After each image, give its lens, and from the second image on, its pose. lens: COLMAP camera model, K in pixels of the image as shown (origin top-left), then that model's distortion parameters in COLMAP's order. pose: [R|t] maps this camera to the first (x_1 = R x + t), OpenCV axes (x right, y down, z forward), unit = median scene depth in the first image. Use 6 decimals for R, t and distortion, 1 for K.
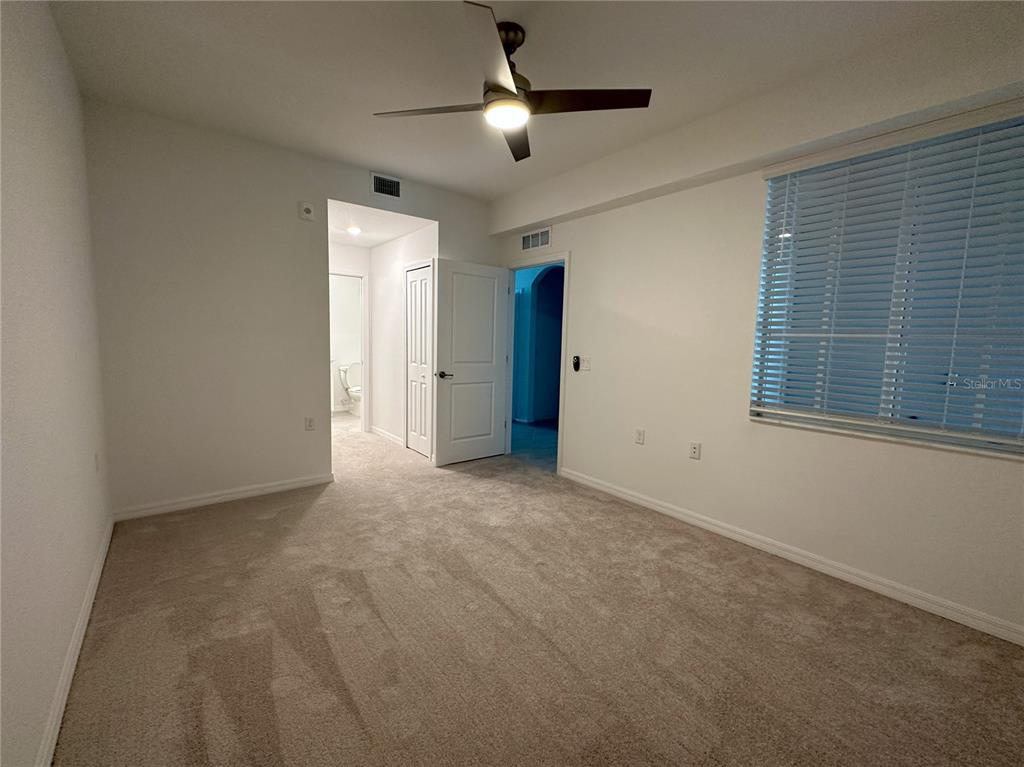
lens RADIAL K [[429.3, 0, 512.0], [0, 429.3, 383.5], [0, 0, 1]] dist [-0.000915, -0.000040]
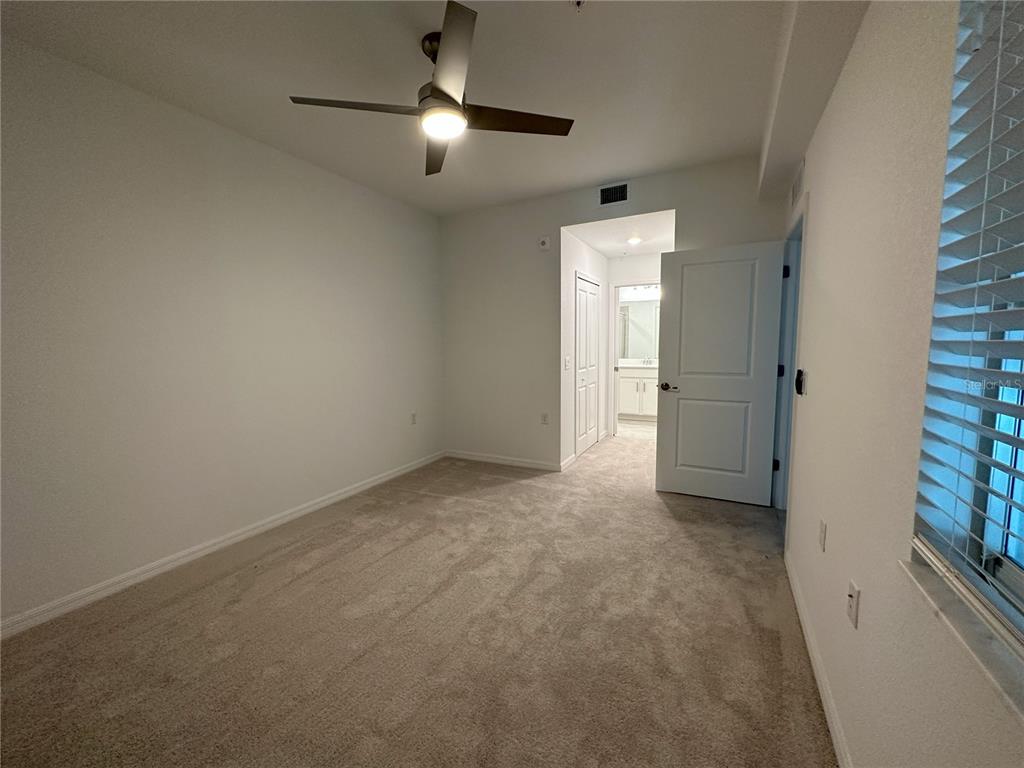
lens RADIAL K [[408.5, 0, 510.2], [0, 408.5, 382.6], [0, 0, 1]] dist [-0.000543, 0.000064]
pose [[0.402140, 0.059850, -0.913620, 0.519867], [-0.073904, 0.996727, 0.032765, -0.036118], [0.912591, 0.054345, 0.405247, 0.428538]]
